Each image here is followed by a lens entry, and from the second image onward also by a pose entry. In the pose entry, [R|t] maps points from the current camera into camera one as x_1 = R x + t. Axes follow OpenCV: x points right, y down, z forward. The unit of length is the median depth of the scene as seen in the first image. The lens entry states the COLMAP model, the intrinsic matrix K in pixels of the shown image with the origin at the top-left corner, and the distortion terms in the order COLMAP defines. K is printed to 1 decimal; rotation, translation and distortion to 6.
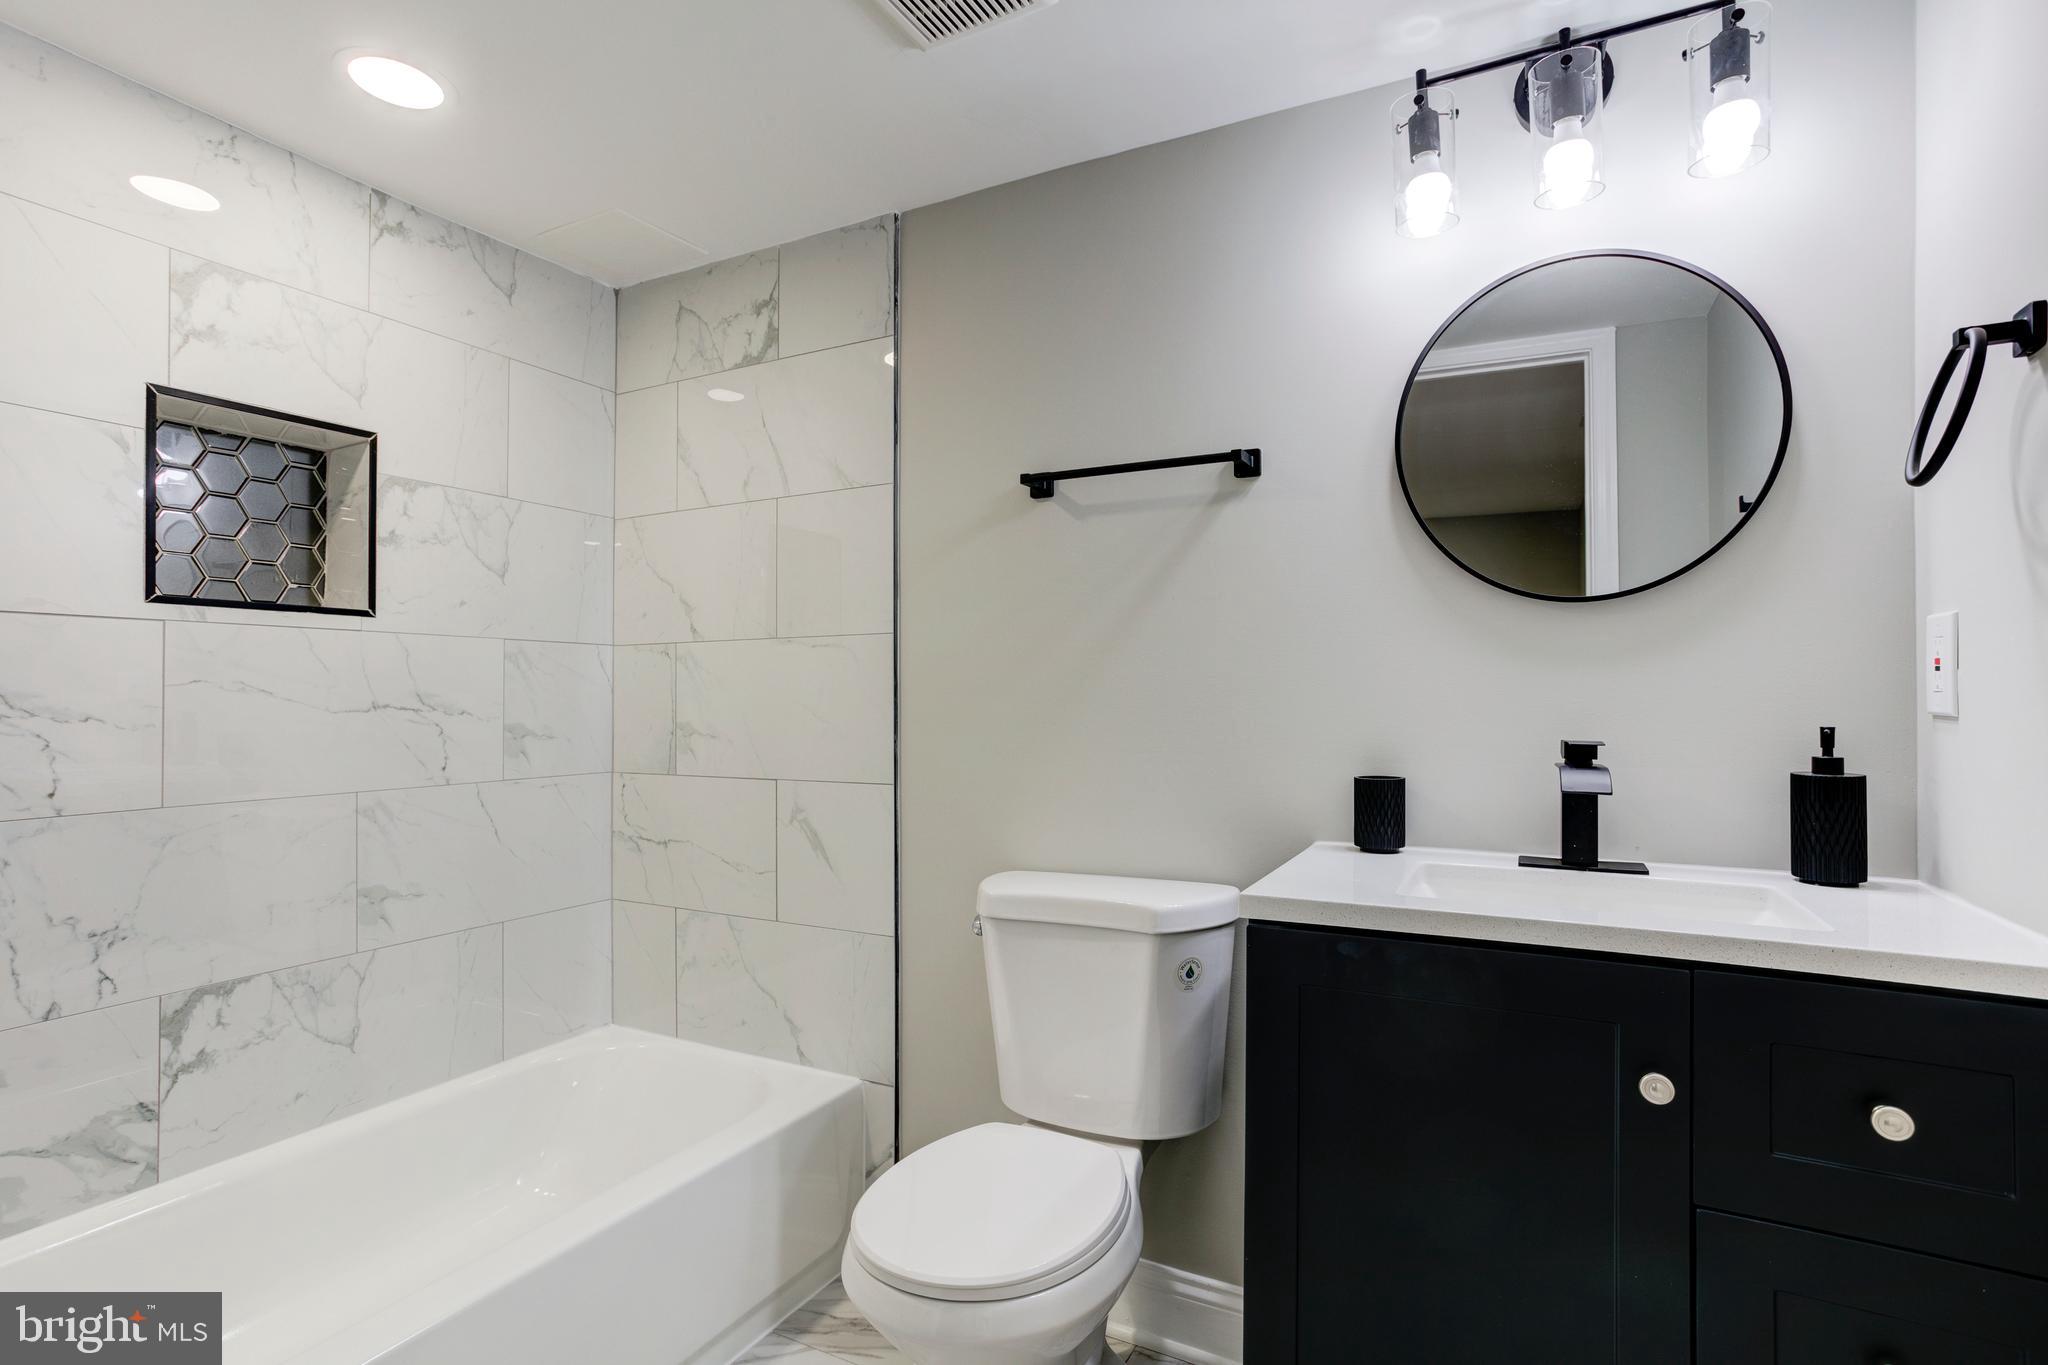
lens RADIAL K [[1023.0, 0, 1025.3], [0, 1023.0, 689.5], [0, 0, 1]] dist [-0.041968, 0.038336]
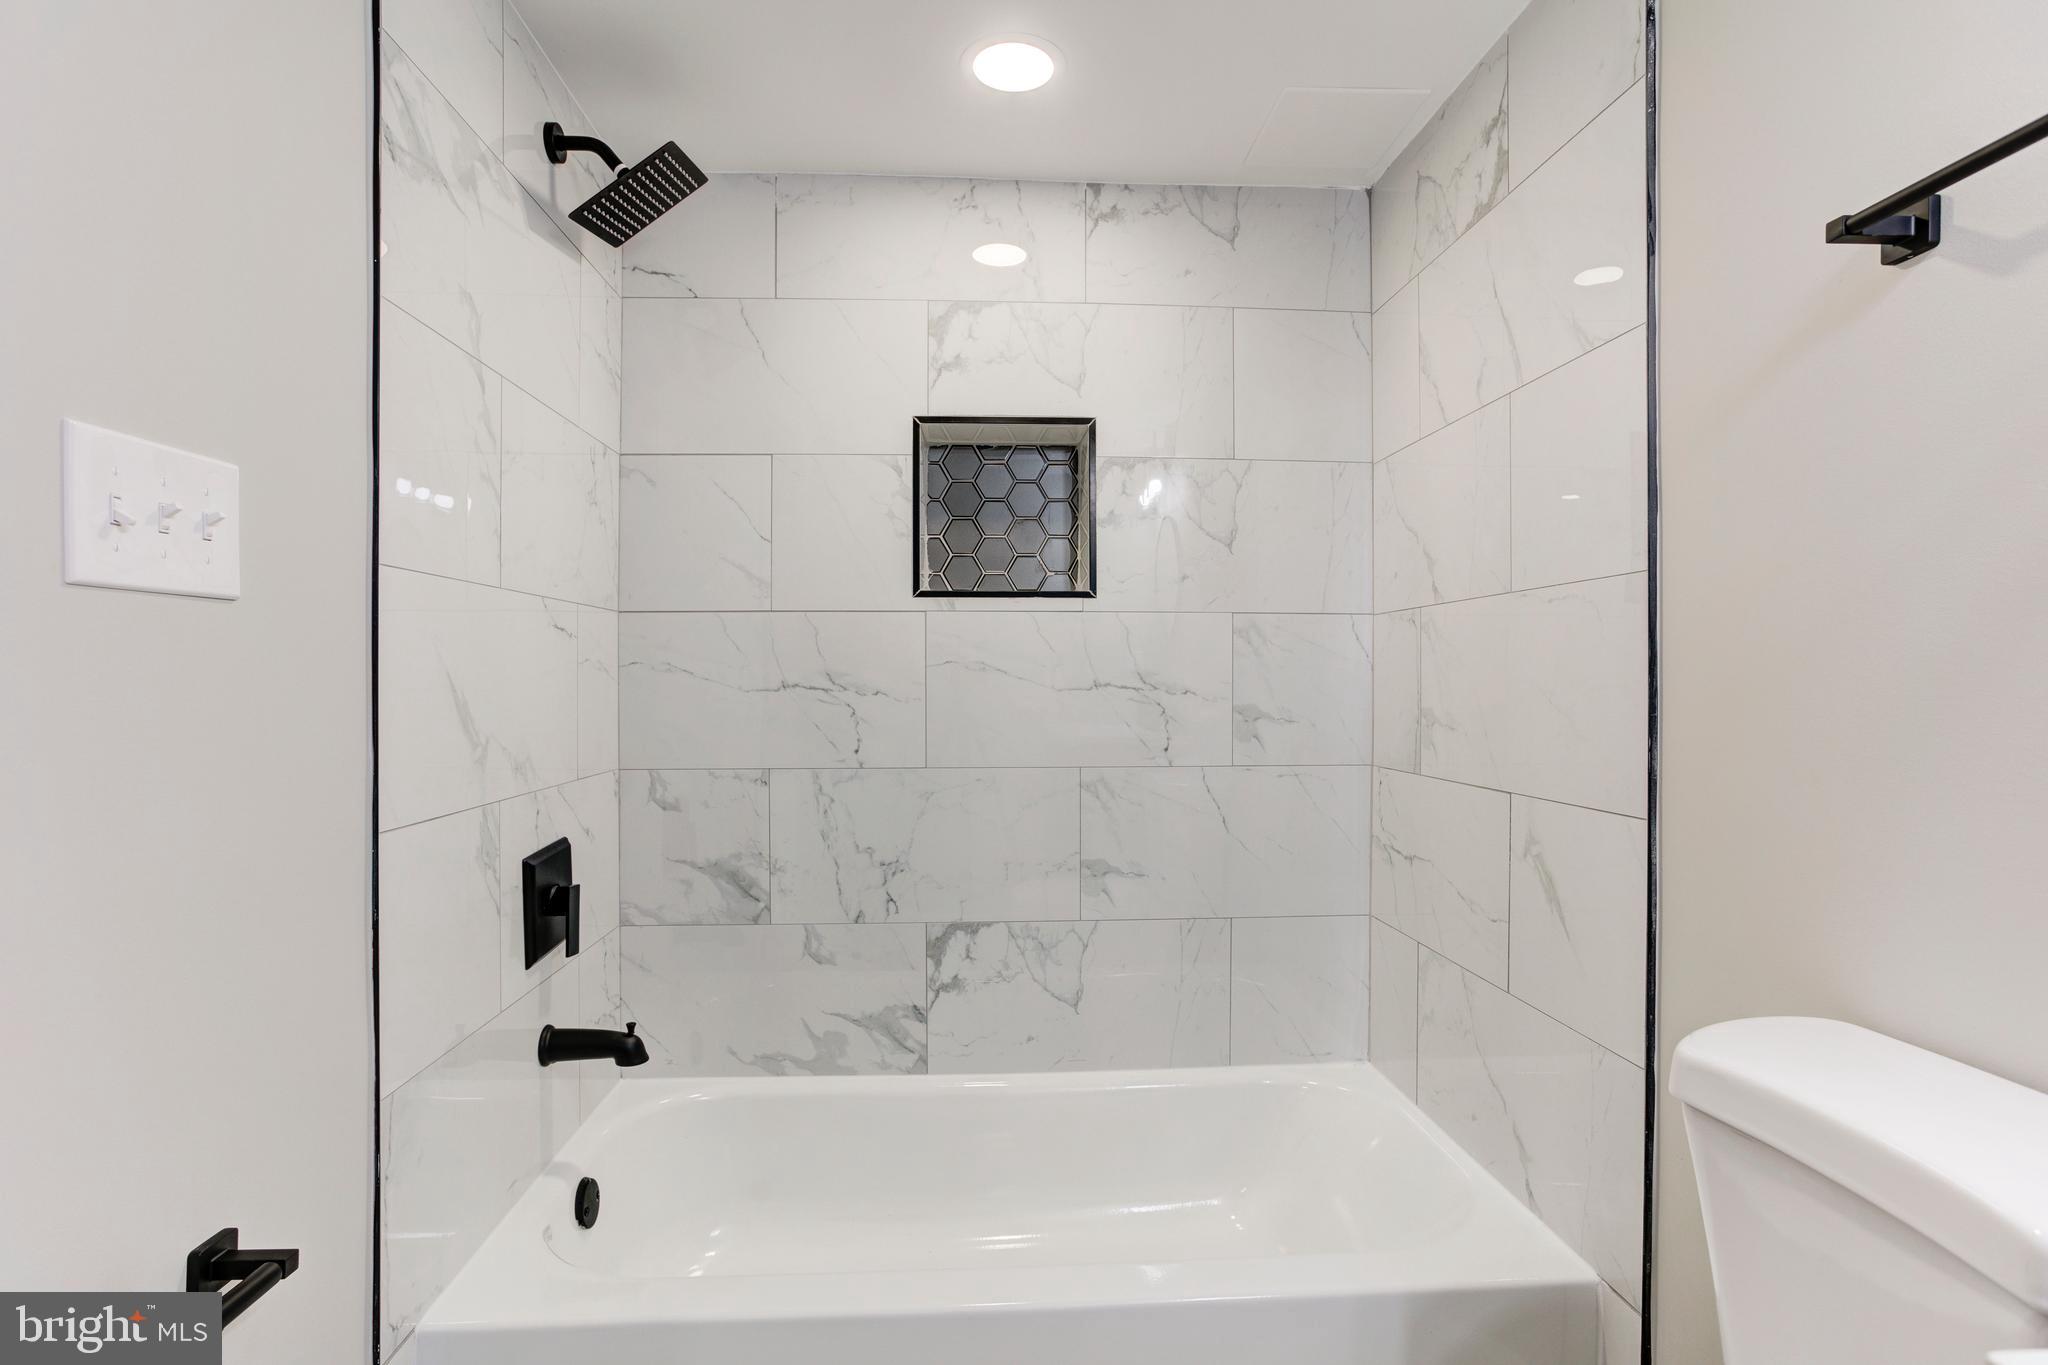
lens RADIAL K [[1017.4, 0, 1022.5], [0, 1017.4, 683.7], [0, 0, 1]] dist [-0.055033, 0.040008]
pose [[0.515522, 0.007743, -0.856841, 0.215122], [0.005880, 0.999904, 0.012574, 0.002332], [0.856856, -0.011520, 0.515427, 0.429235]]
